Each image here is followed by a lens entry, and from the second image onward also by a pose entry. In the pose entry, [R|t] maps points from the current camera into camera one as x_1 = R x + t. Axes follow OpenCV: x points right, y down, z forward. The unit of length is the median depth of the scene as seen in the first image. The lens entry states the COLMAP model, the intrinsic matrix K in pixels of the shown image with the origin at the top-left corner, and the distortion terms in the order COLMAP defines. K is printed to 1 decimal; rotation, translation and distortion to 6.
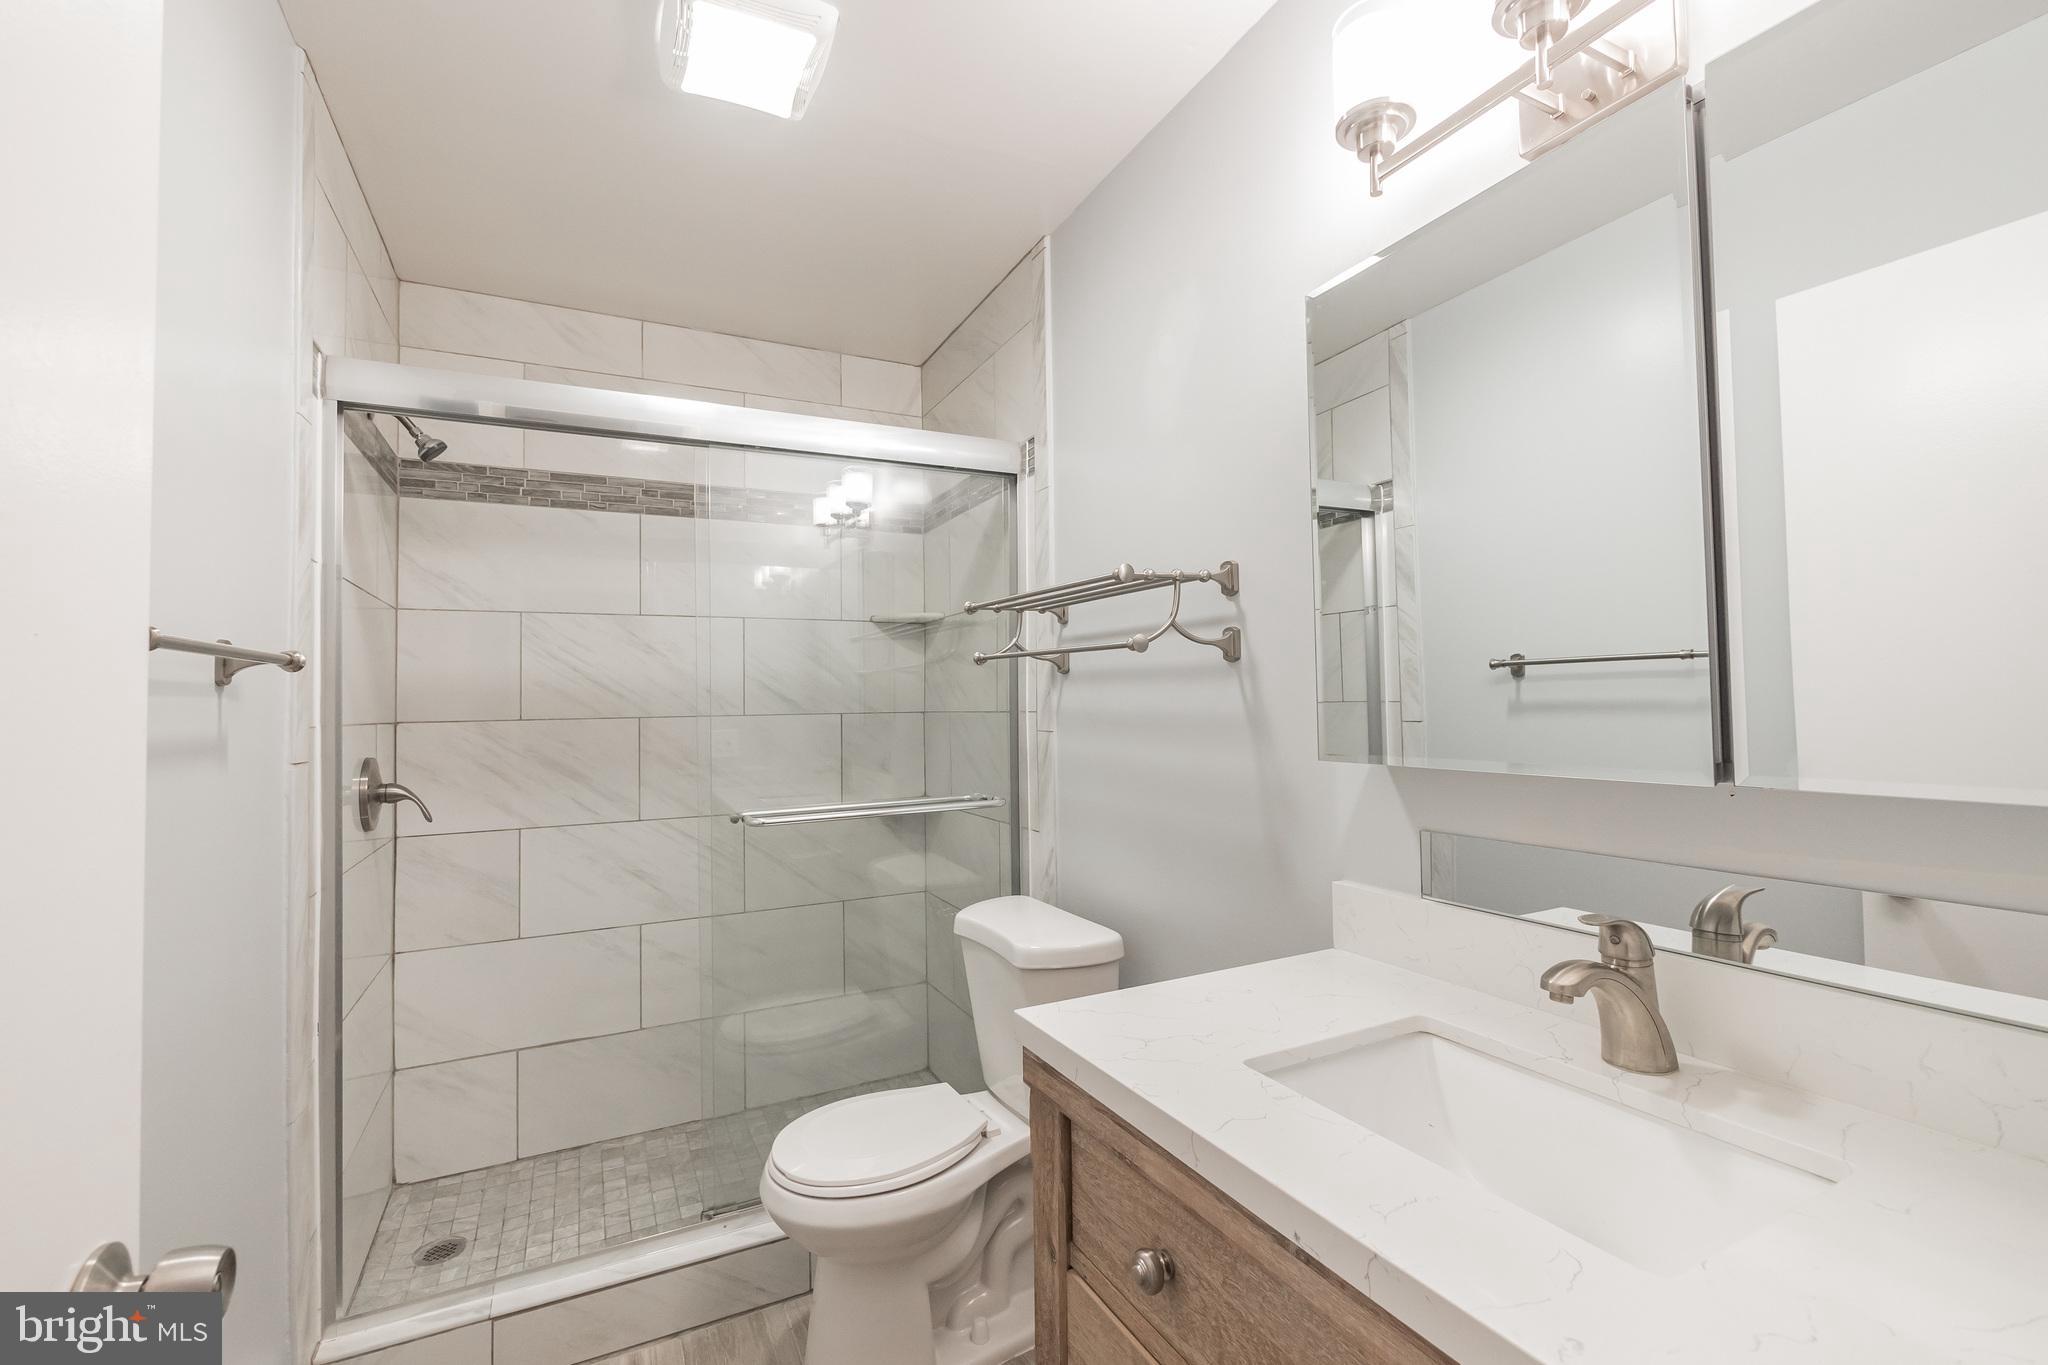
lens RADIAL K [[871.0, 0, 1024.4], [0, 871.0, 664.1], [0, 0, 1]] dist [-0.009613, 0.002599]
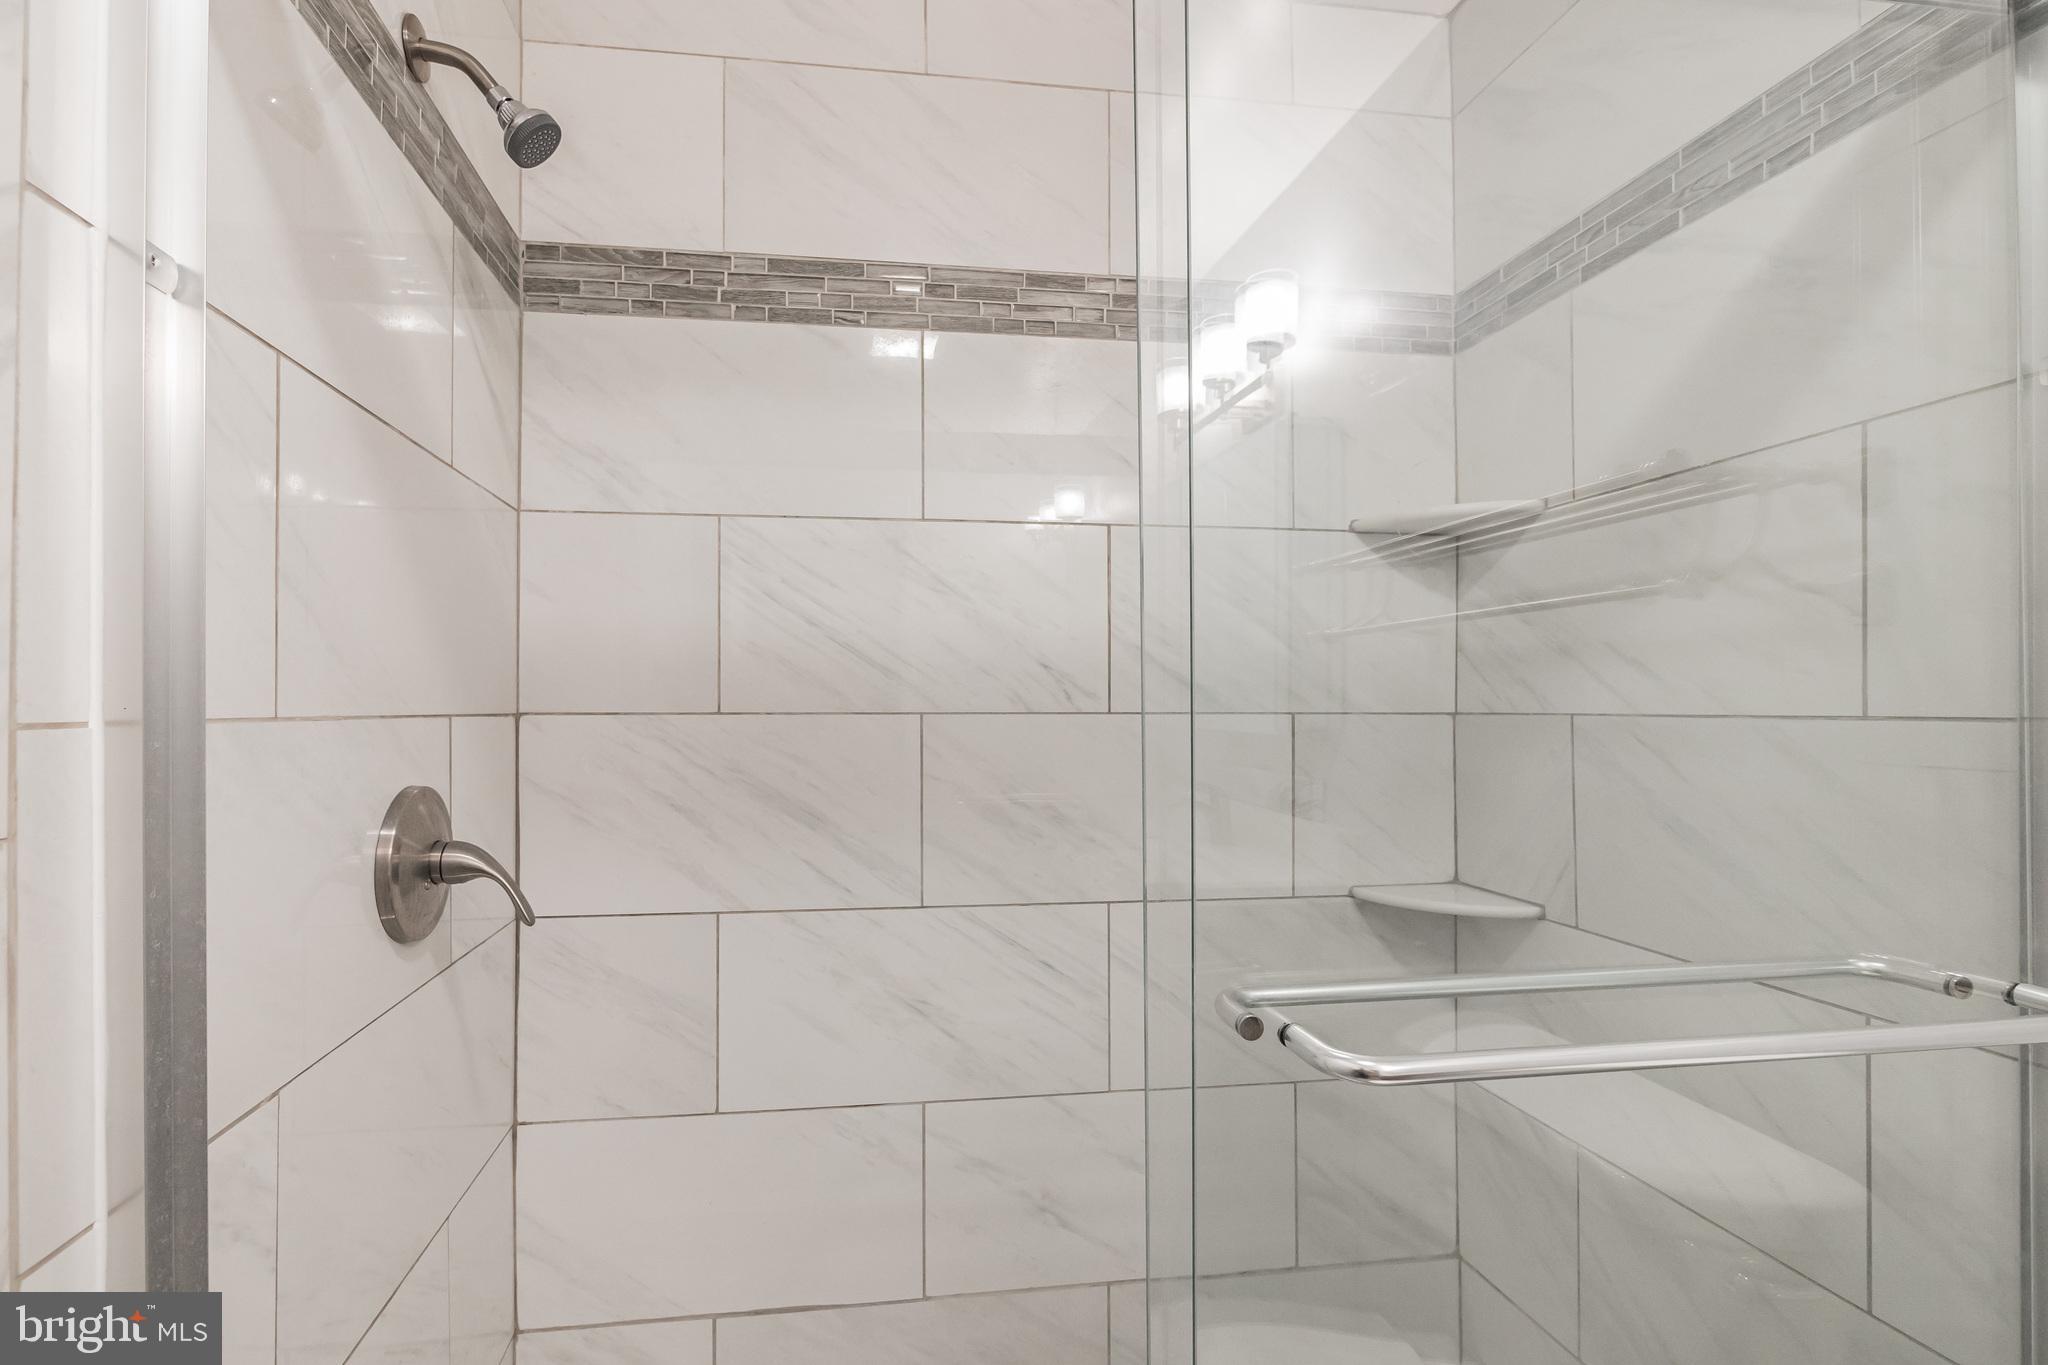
lens RADIAL K [[871.0, 0, 1021.4], [0, 871.0, 696.5], [0, 0, 1]] dist [-0.009613, 0.002599]
pose [[0.968864, 0.014960, -0.247143, -0.259329], [-0.006456, 0.999360, 0.035187, 0.032975], [0.247511, -0.032496, 0.968340, 0.514115]]
